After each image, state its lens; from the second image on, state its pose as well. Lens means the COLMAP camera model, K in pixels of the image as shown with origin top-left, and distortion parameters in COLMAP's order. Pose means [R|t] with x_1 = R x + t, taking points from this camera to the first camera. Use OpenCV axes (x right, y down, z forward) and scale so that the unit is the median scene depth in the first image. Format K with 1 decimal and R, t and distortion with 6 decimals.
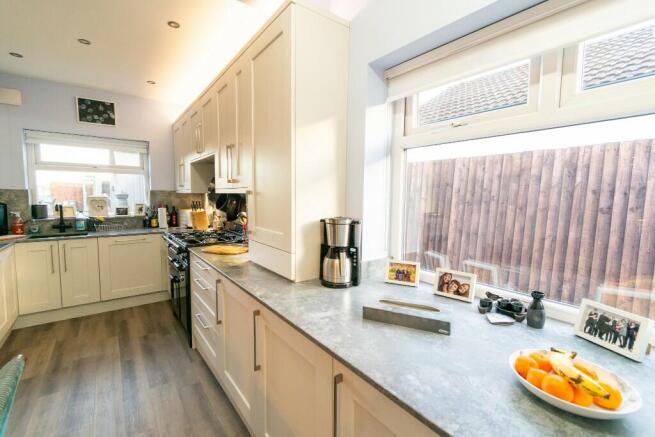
lens RADIAL K [[292.0, 0, 327.2], [0, 292.0, 217.1], [0, 0, 1]] dist [0.008356, -0.001491]
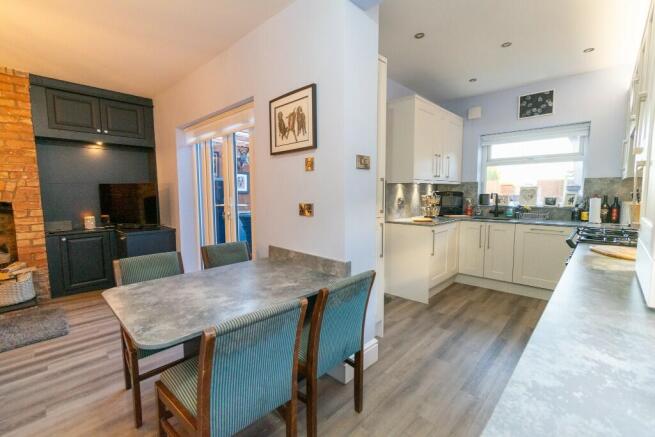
lens RADIAL K [[292.0, 0, 329.1], [0, 292.0, 217.7], [0, 0, 1]] dist [0.008356, -0.001491]
pose [[0.170806, 0.078084, -0.982206, 0.146414], [-0.069409, 0.995332, 0.067058, 0.021630], [0.982857, 0.056720, 0.175428, 0.125367]]
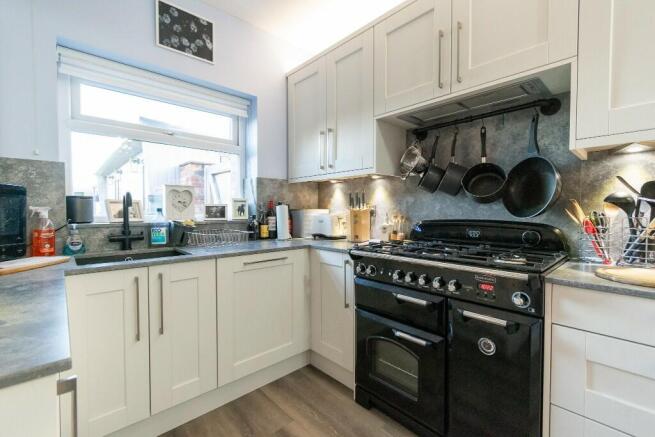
lens RADIAL K [[292.0, 0, 327.6], [0, 292.0, 216.6], [0, 0, 1]] dist [0.008356, -0.001491]
pose [[0.994039, -0.013599, 0.108169, -0.600327], [0.019718, 0.998253, -0.055696, 0.029215], [-0.107223, 0.057497, 0.992571, 0.448565]]
